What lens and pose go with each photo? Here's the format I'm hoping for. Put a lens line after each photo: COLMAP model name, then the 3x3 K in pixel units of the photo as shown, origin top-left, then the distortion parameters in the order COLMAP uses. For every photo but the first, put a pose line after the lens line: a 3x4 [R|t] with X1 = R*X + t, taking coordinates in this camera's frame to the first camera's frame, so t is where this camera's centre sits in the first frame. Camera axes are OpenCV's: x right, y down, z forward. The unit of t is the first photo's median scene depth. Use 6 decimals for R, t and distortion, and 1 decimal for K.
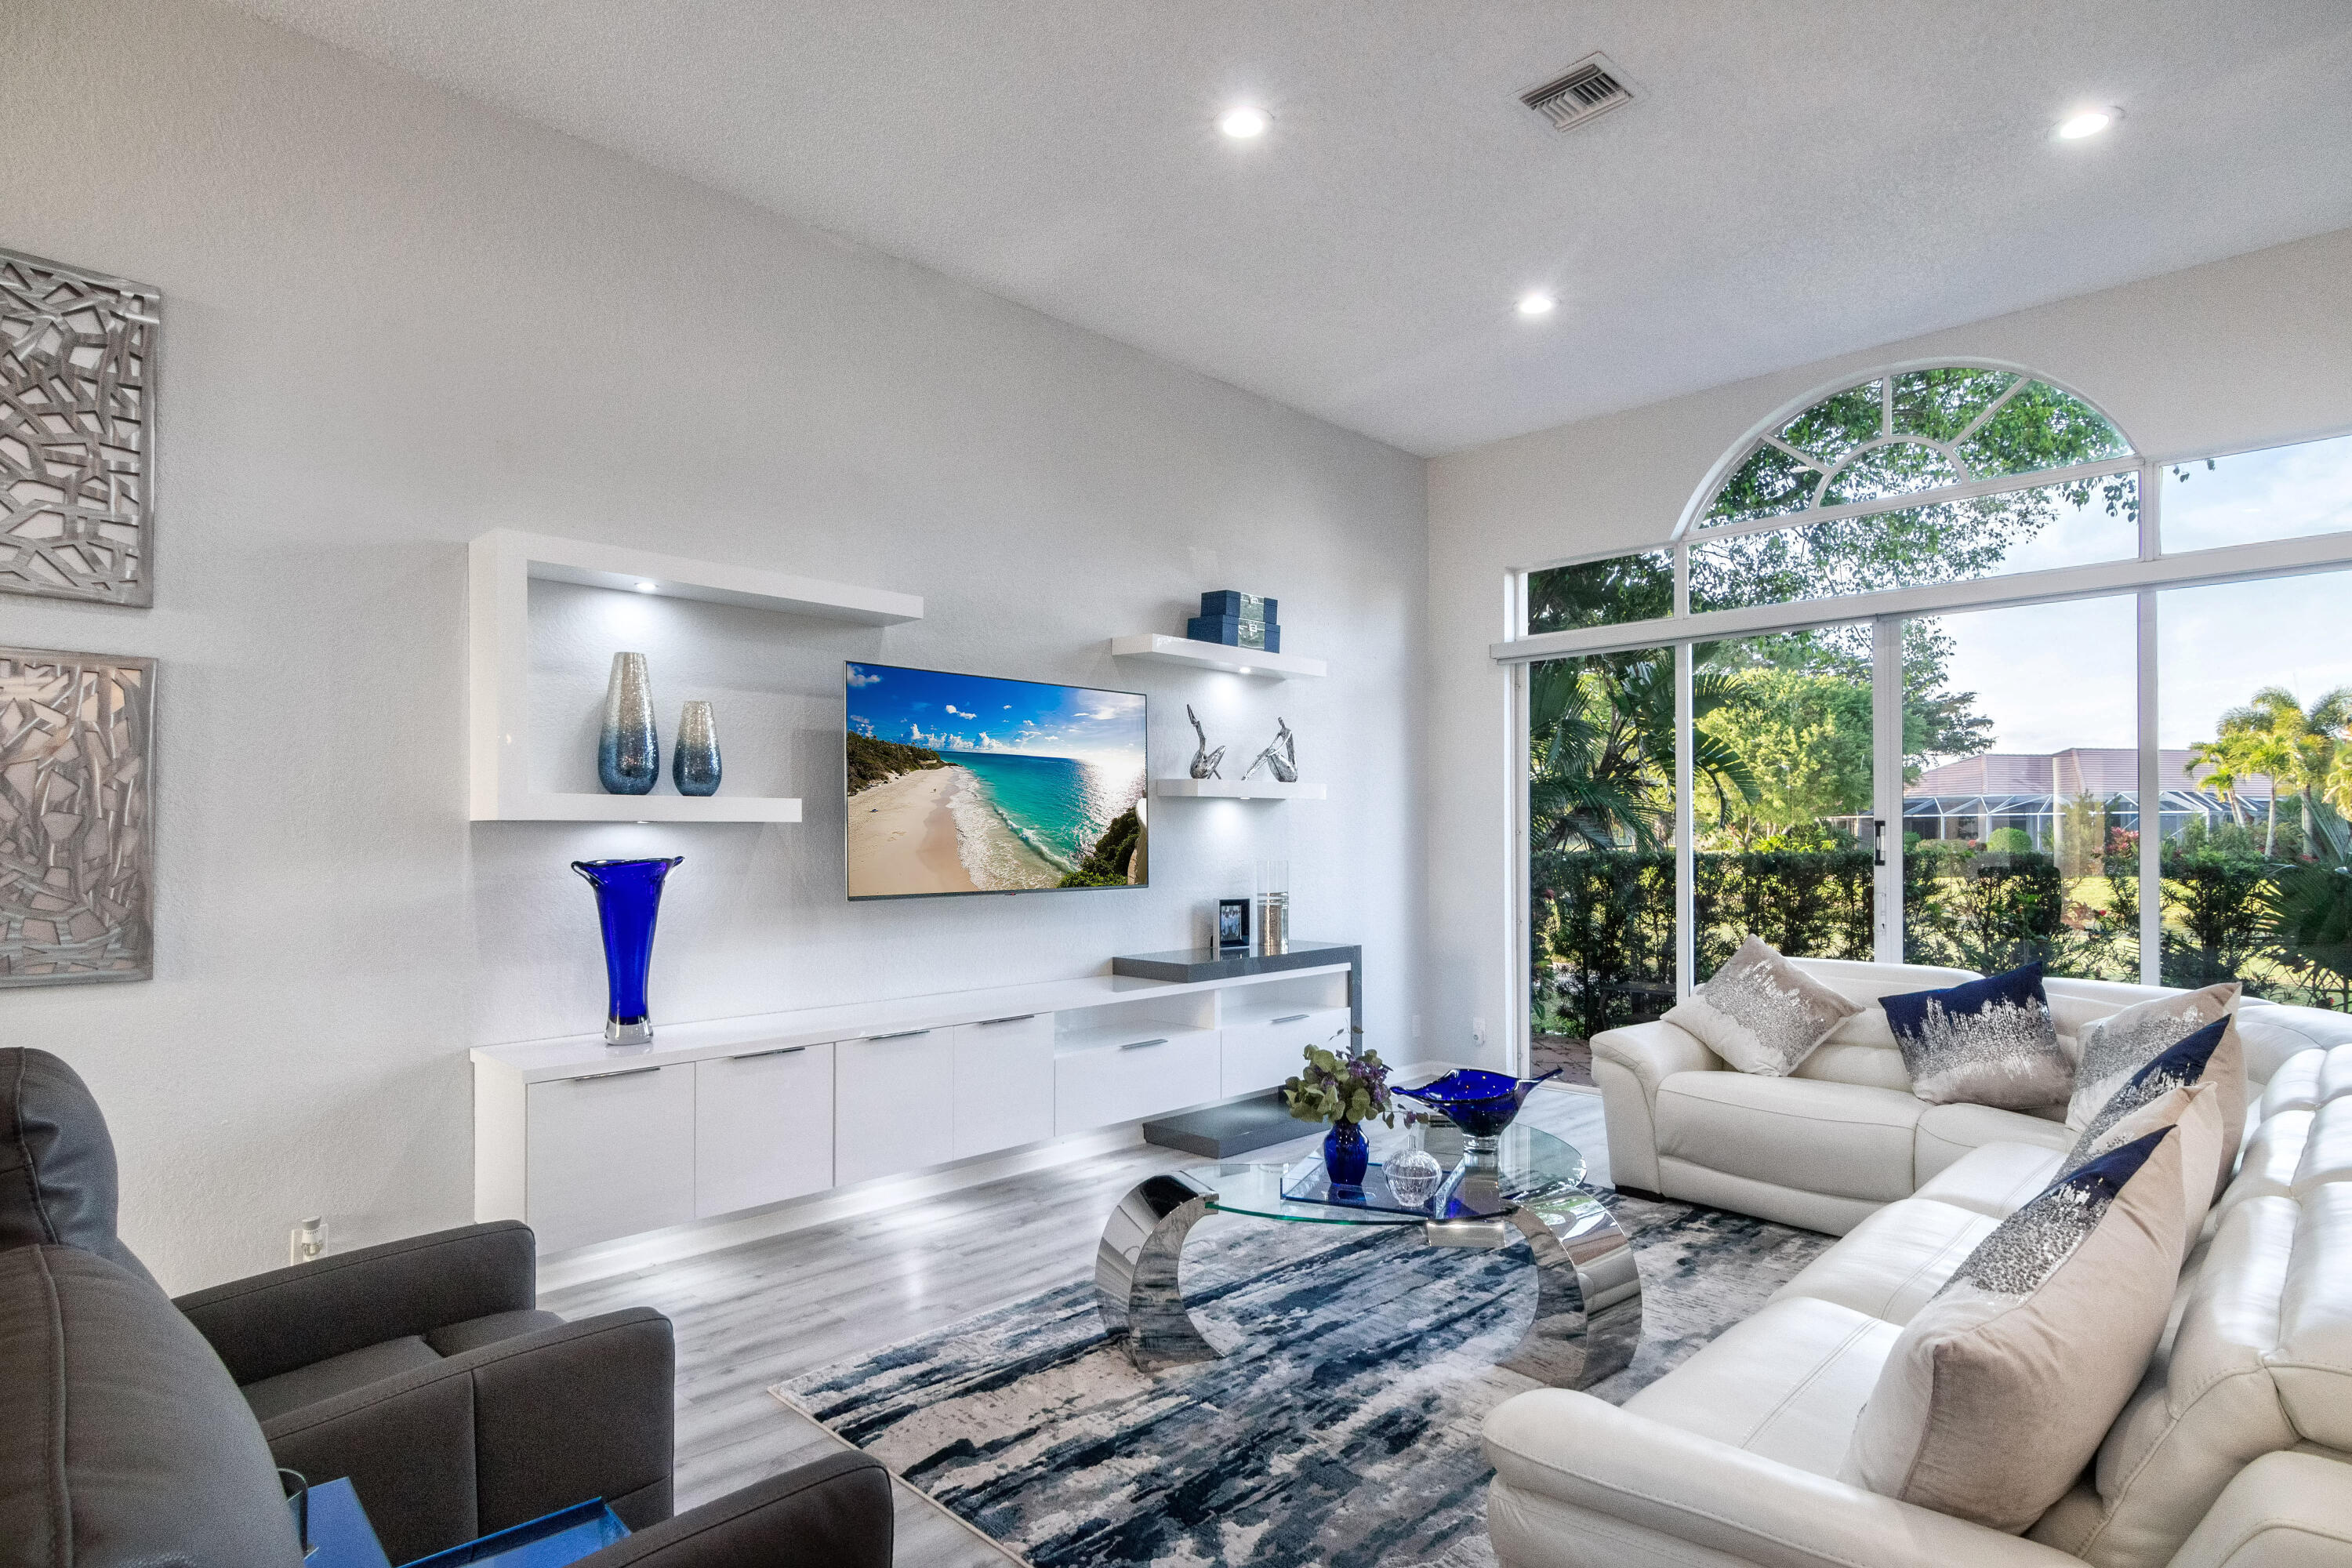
lens RADIAL K [[1226.6, 0, 1181.5], [0, 1226.6, 820.7], [0, 0, 1]] dist [0.002843, 0.000965]
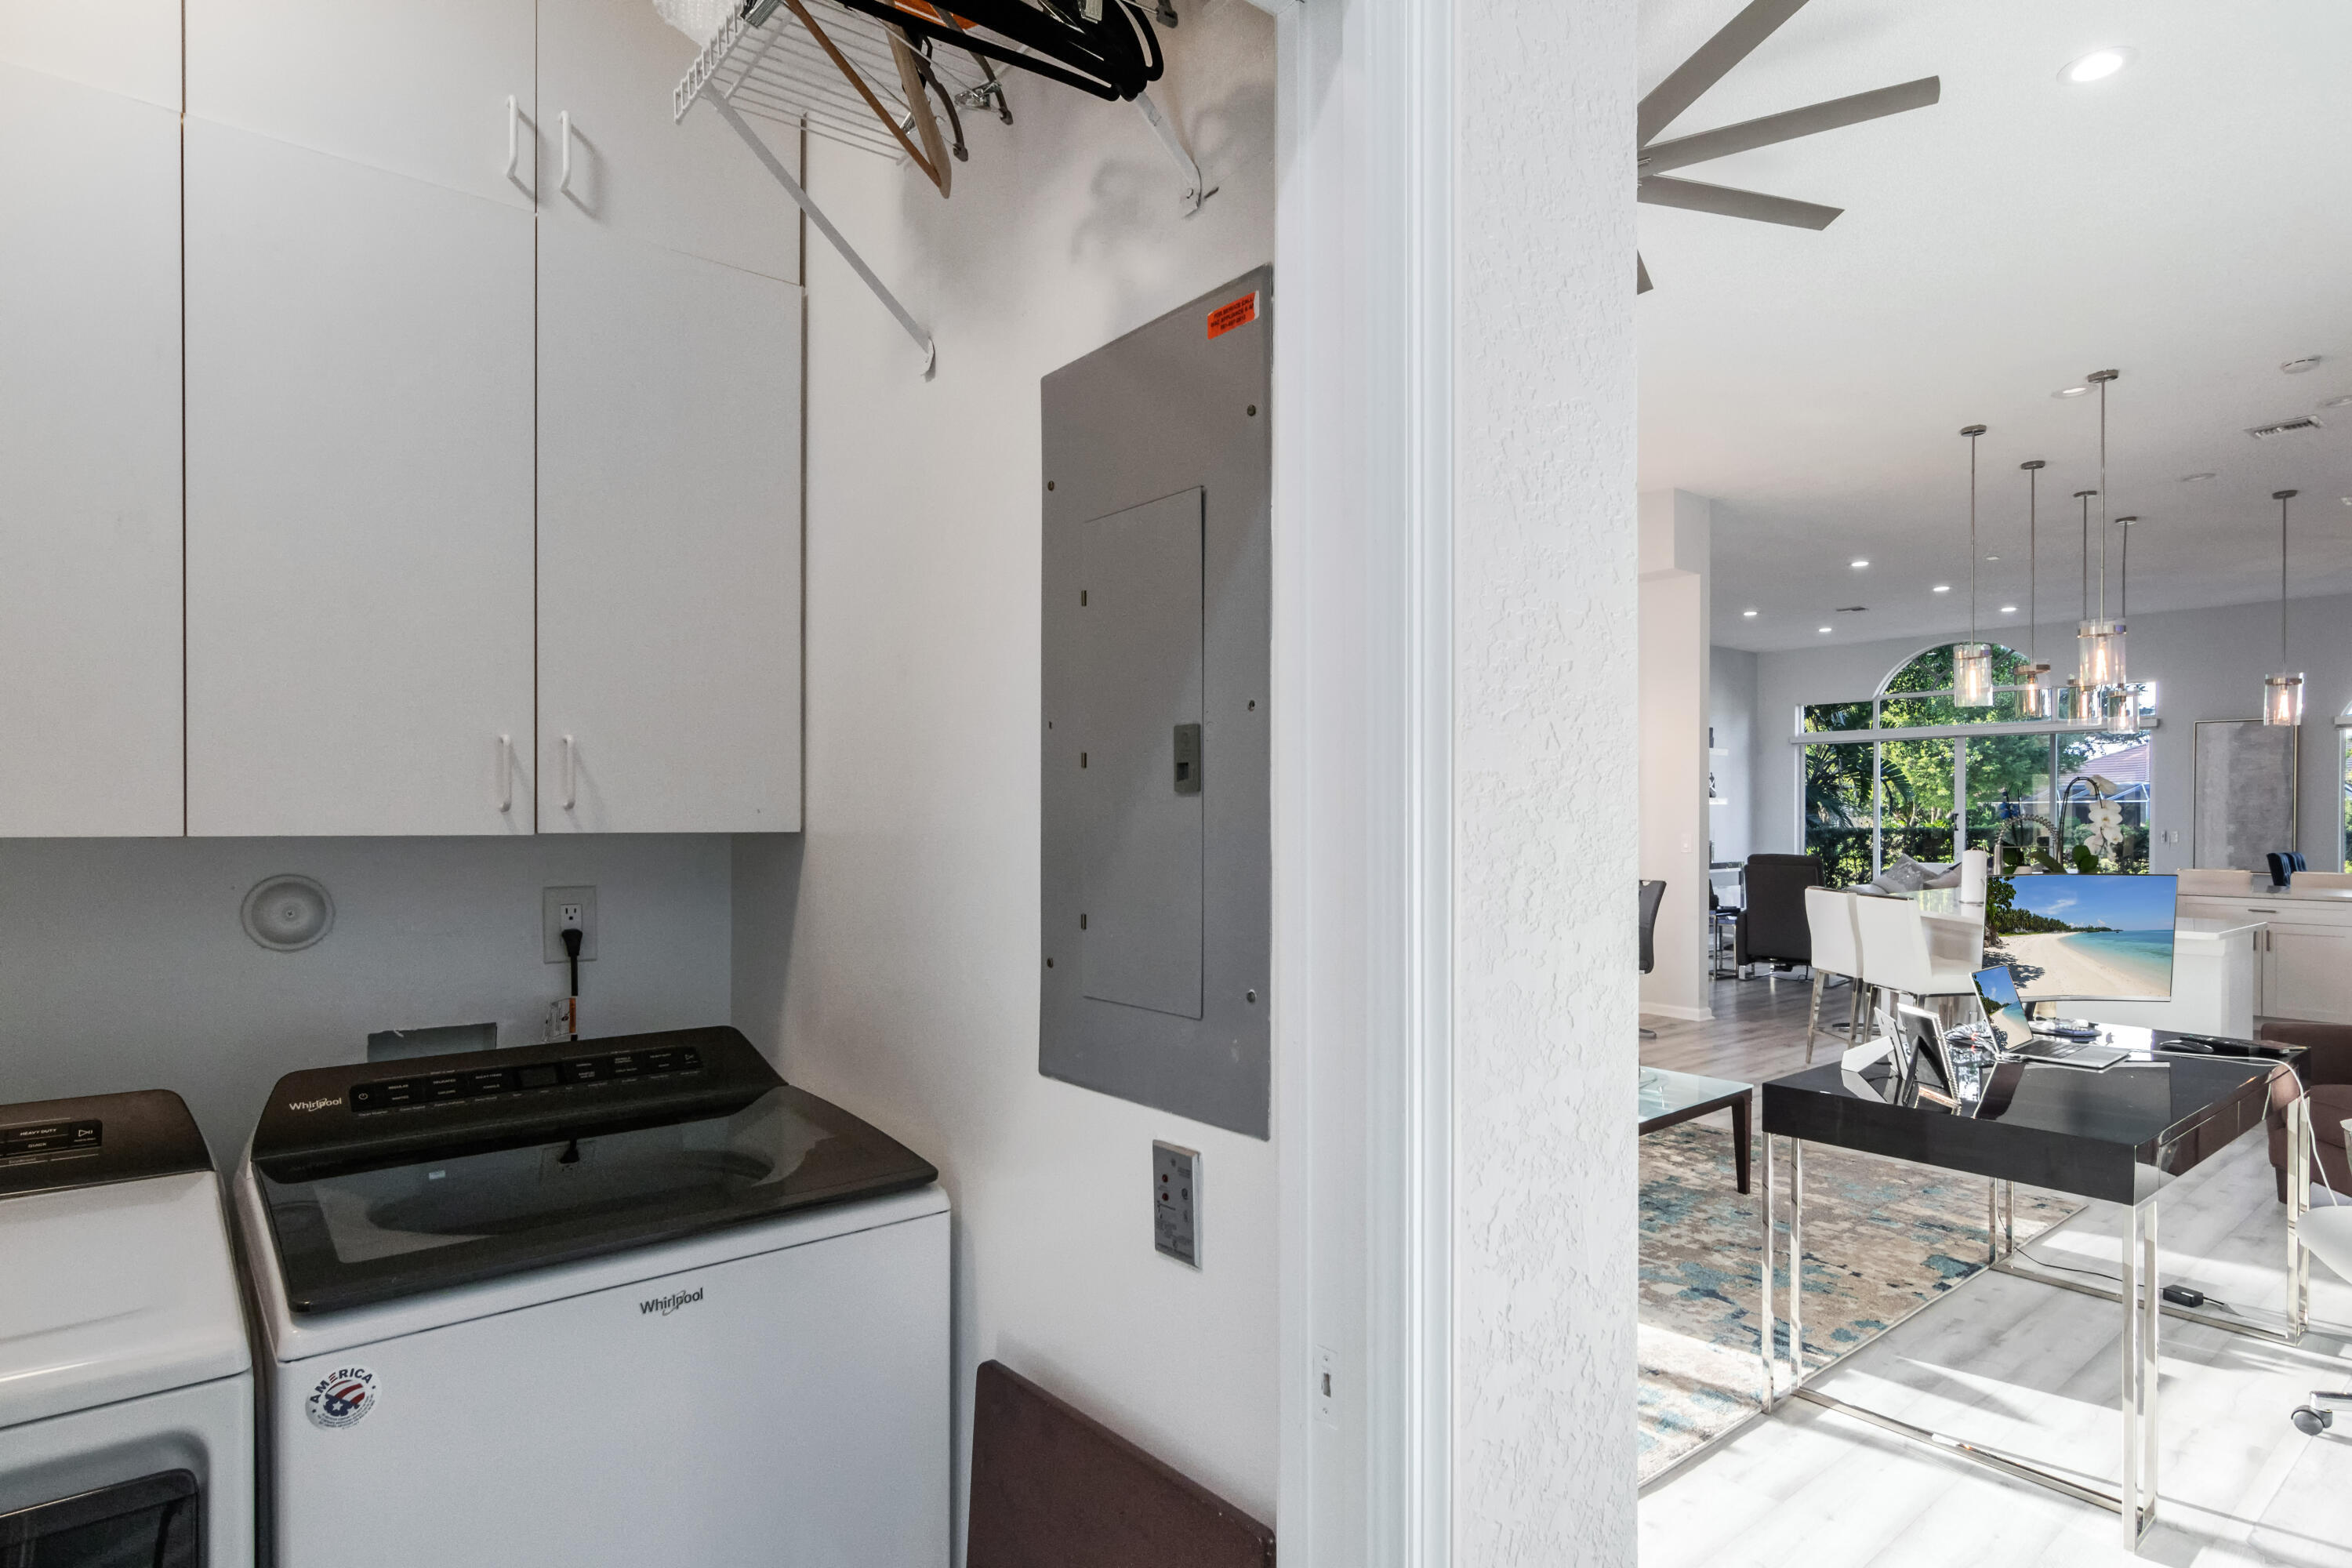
lens RADIAL K [[1226.6, 0, 1181.5], [0, 1226.6, 820.7], [0, 0, 1]] dist [0.002843, 0.000965]
pose [[0.994392, 0.000603, -0.105755, -0.325041], [0.000765, 0.999917, 0.012896, -0.007755], [0.105754, -0.012905, 0.994309, -0.723191]]
